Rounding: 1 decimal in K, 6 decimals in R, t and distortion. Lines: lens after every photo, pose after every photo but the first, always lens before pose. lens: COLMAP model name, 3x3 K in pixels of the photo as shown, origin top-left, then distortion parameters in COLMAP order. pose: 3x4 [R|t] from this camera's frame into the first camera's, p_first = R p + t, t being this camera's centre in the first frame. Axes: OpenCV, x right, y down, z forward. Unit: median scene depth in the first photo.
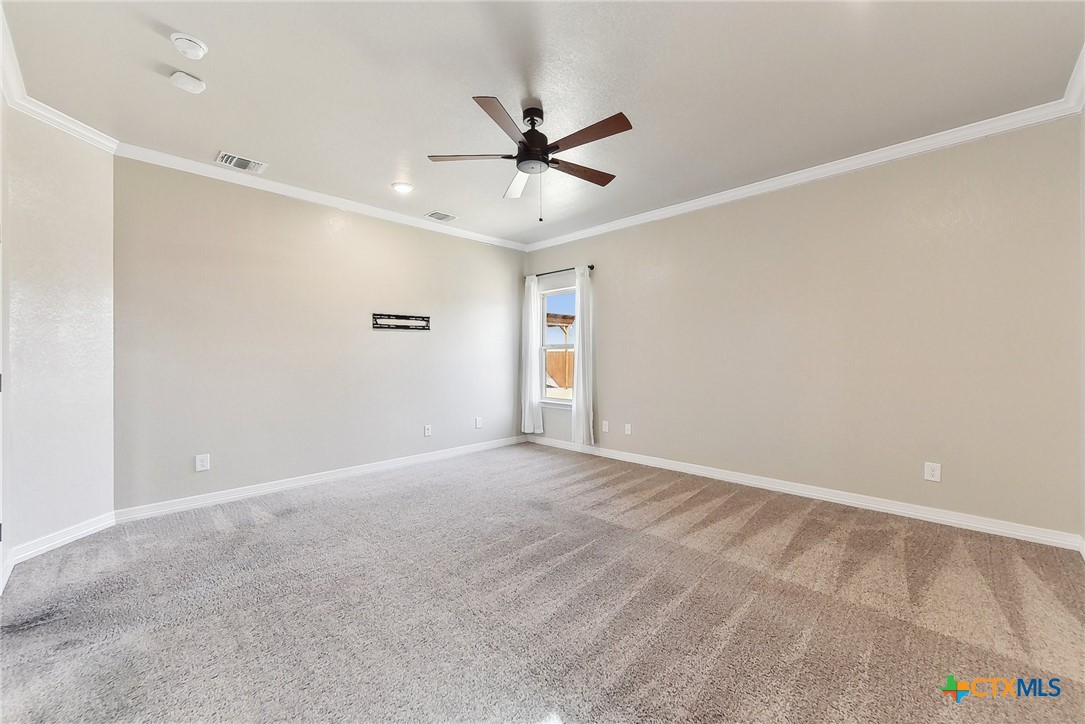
lens RADIAL K [[428.2, 0, 545.8], [0, 428.2, 355.4], [0, 0, 1]] dist [0.001257, 0.000048]
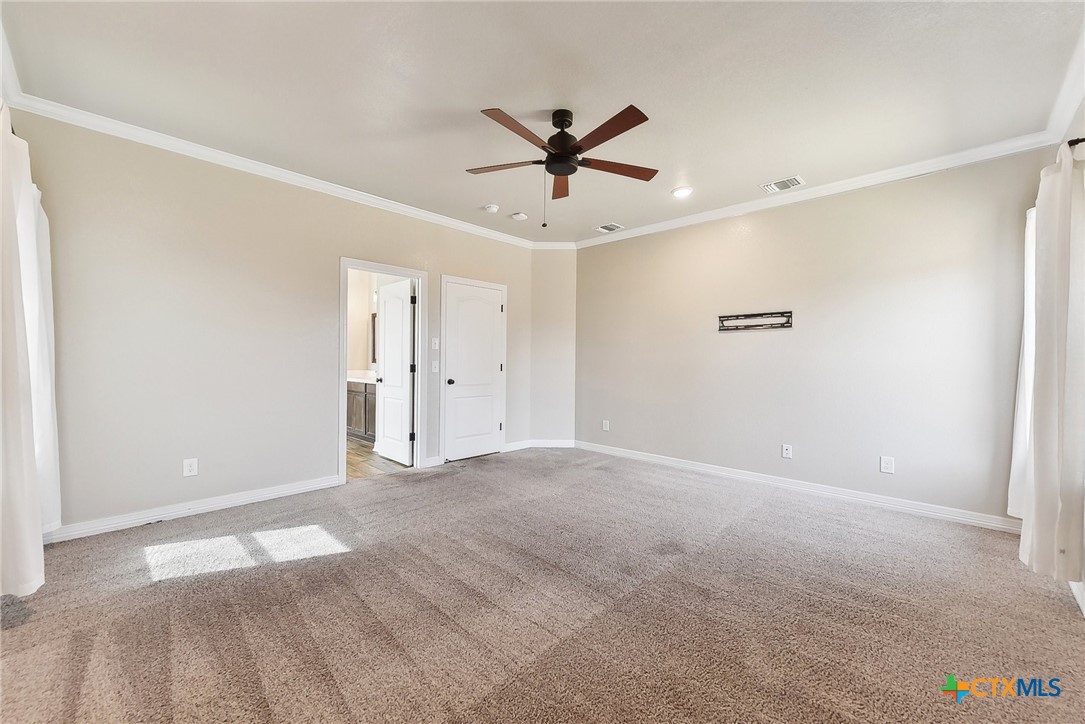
lens RADIAL K [[428.2, 0, 545.7], [0, 428.2, 366.1], [0, 0, 1]] dist [0.001257, 0.000048]
pose [[0.004152, 0.016924, -0.999848, 0.570140], [-0.012242, 0.999783, 0.016872, 0.006060], [0.999916, 0.012170, 0.004358, 0.572701]]
